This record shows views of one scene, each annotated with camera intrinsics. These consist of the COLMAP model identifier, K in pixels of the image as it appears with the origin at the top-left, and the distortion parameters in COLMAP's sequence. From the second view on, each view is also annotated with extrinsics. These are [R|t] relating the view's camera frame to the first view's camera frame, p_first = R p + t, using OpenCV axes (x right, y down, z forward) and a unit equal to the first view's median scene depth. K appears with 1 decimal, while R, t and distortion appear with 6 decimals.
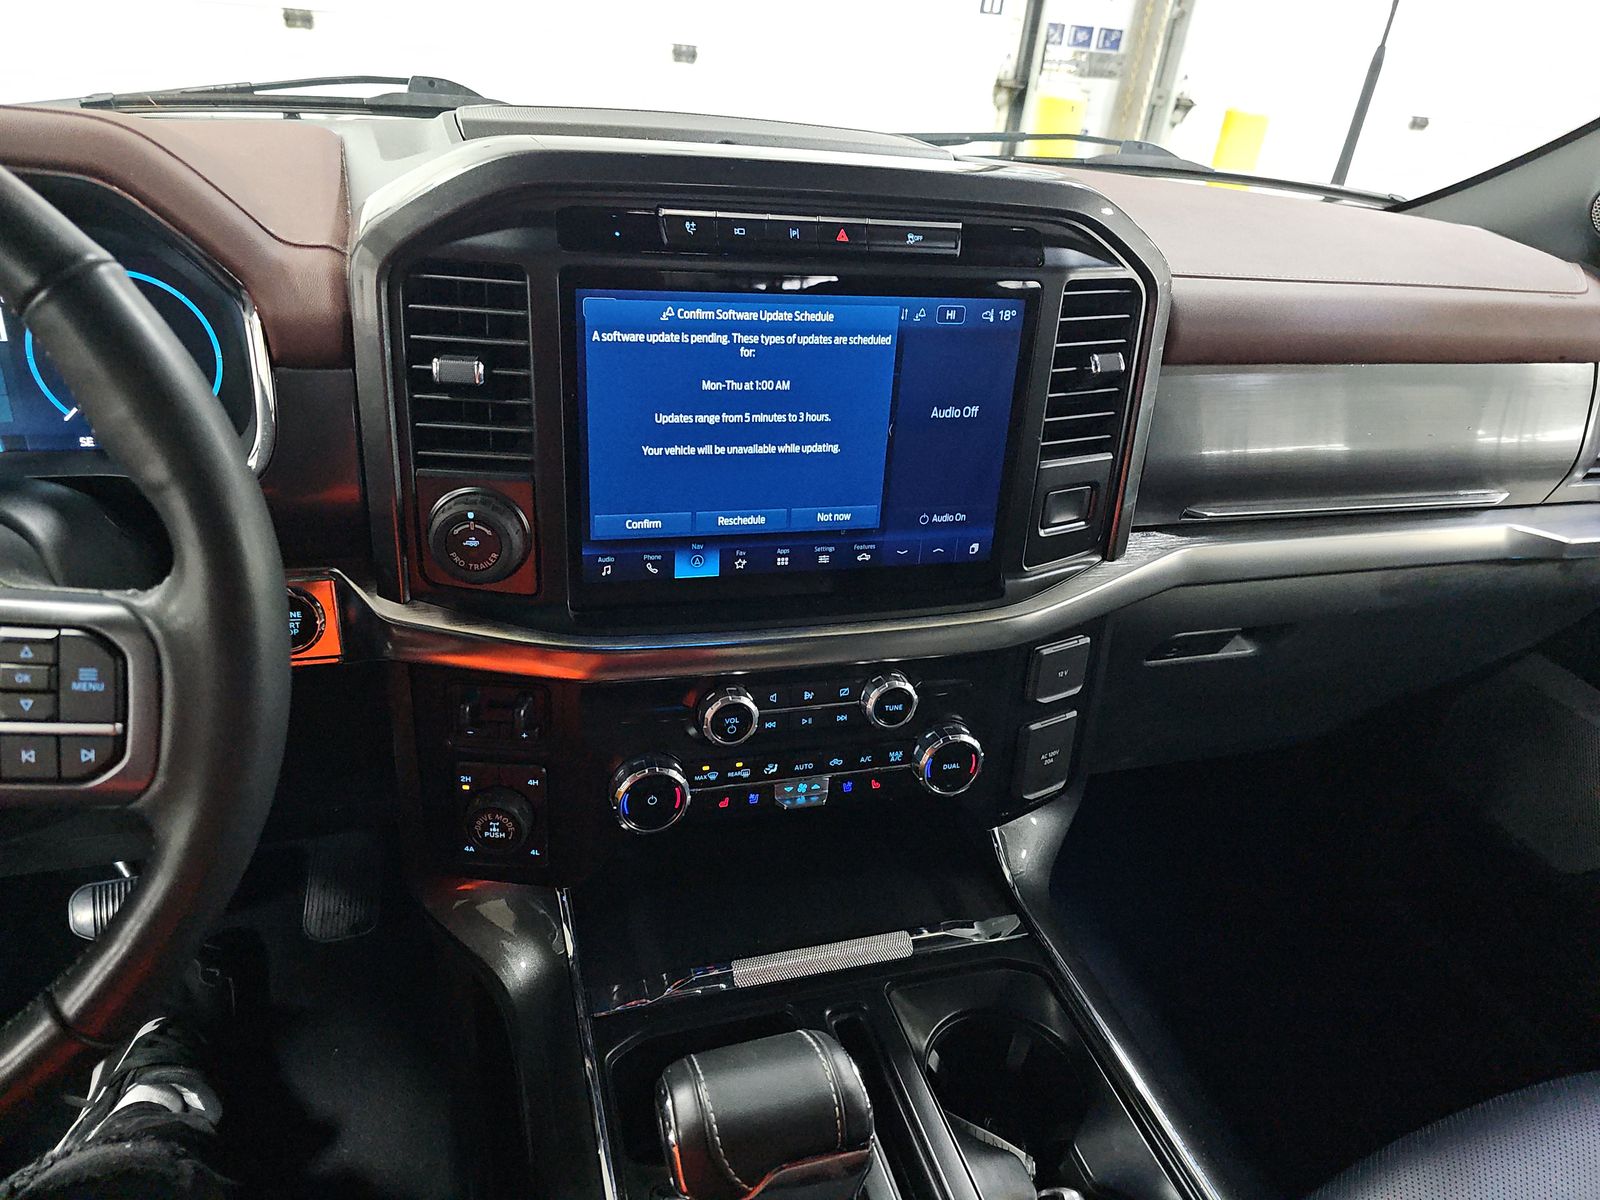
lens RADIAL K [[1069.4, 0, 744.7], [0, 1069.4, 611.9], [0, 0, 1]] dist [0.033795, -0.020881]
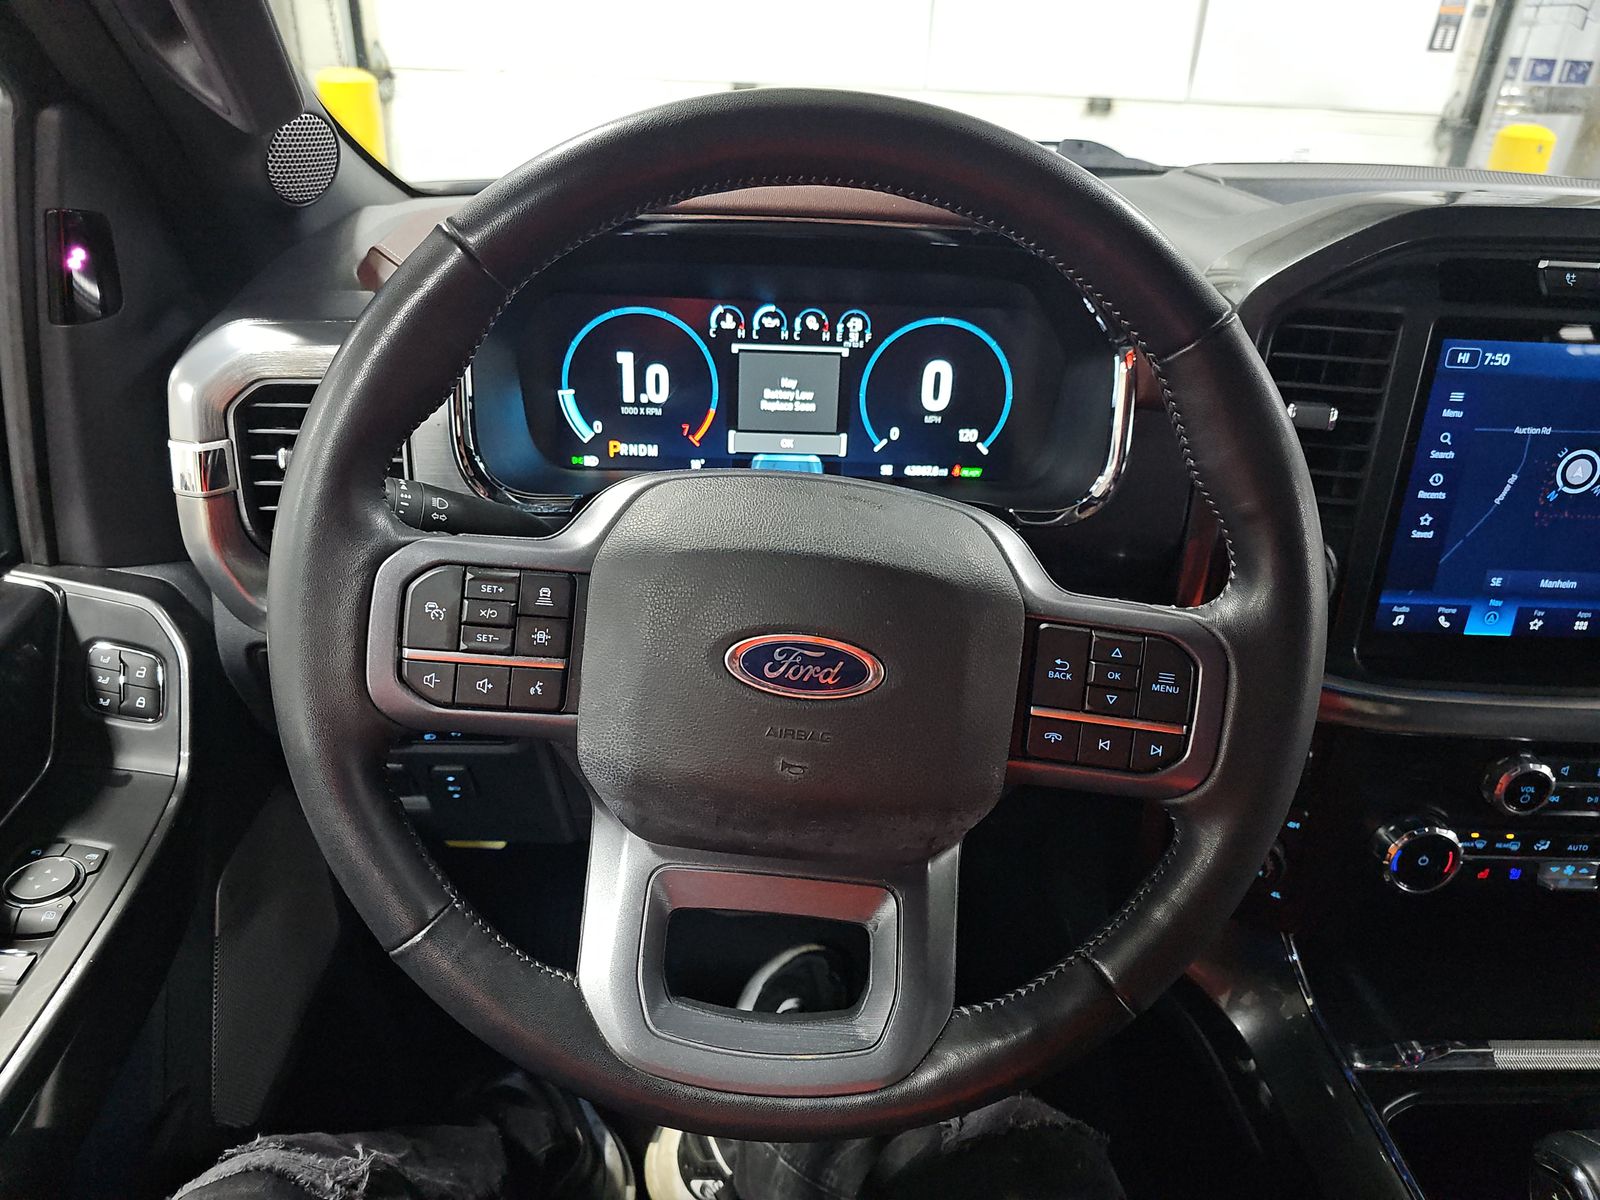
lens RADIAL K [[1069.4, 0, 798.1], [0, 1069.4, 597.8], [0, 0, 1]] dist [0.033795, -0.020881]
pose [[0.964155, 0.079212, -0.253240, -0.373975], [-0.092411, 0.994891, -0.040638, 0.029516], [0.248727, 0.062583, 0.966550, -0.089931]]
